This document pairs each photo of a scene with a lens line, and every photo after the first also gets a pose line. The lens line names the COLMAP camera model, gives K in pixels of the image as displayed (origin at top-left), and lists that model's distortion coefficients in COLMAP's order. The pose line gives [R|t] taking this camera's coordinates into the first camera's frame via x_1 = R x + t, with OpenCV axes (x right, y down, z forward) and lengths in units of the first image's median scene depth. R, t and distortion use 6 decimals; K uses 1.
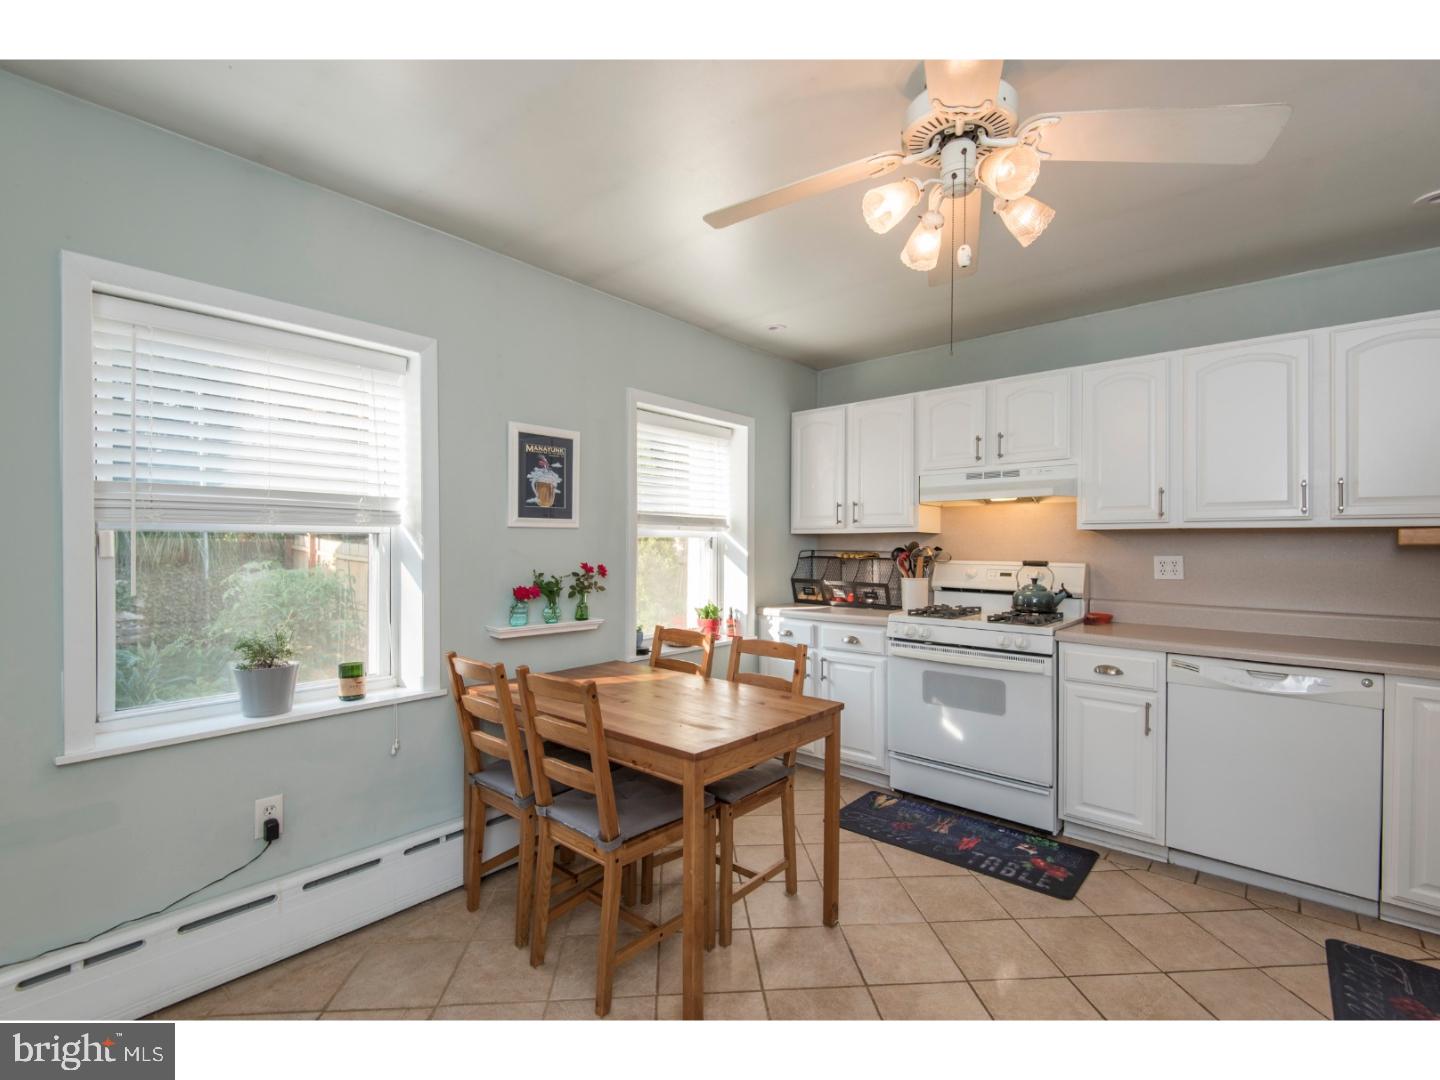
lens RADIAL K [[653.9, 0, 732.7], [0, 653.9, 541.5], [0, 0, 1]] dist [0.014601, -0.008704]
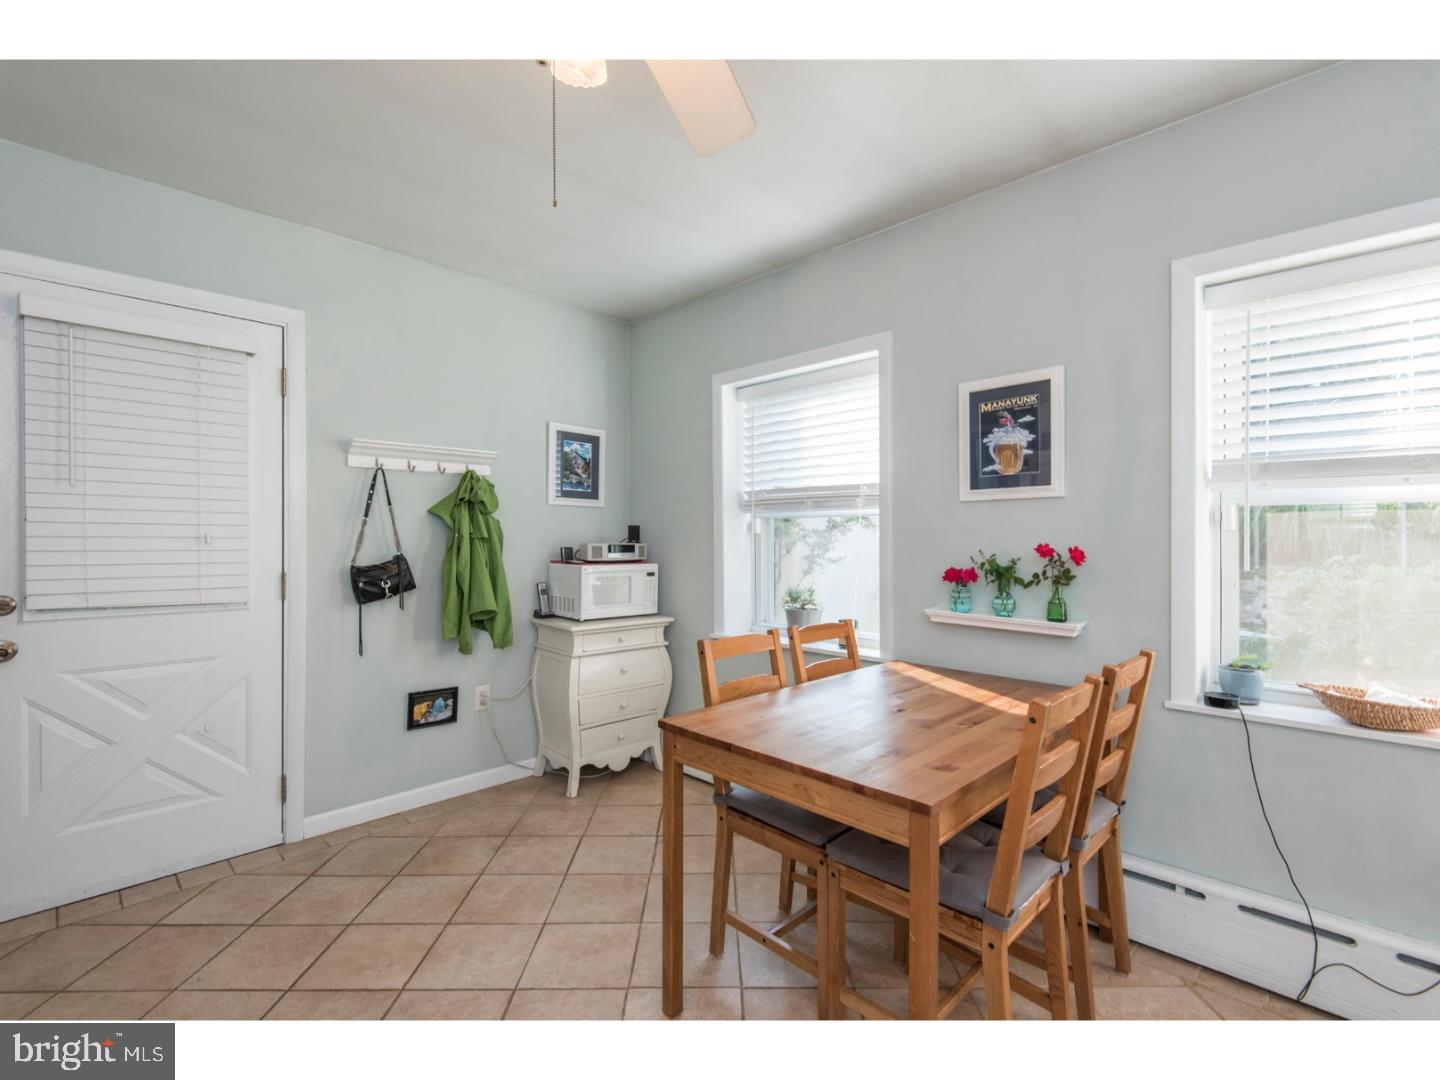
lens RADIAL K [[653.9, 0, 730.5], [0, 653.9, 538.2], [0, 0, 1]] dist [0.014601, -0.008704]
pose [[-0.071608, 0.002954, -0.997428, 0.547686], [0.011899, 0.999927, 0.002107, 0.021029], [0.997362, -0.011717, -0.071638, 0.706903]]
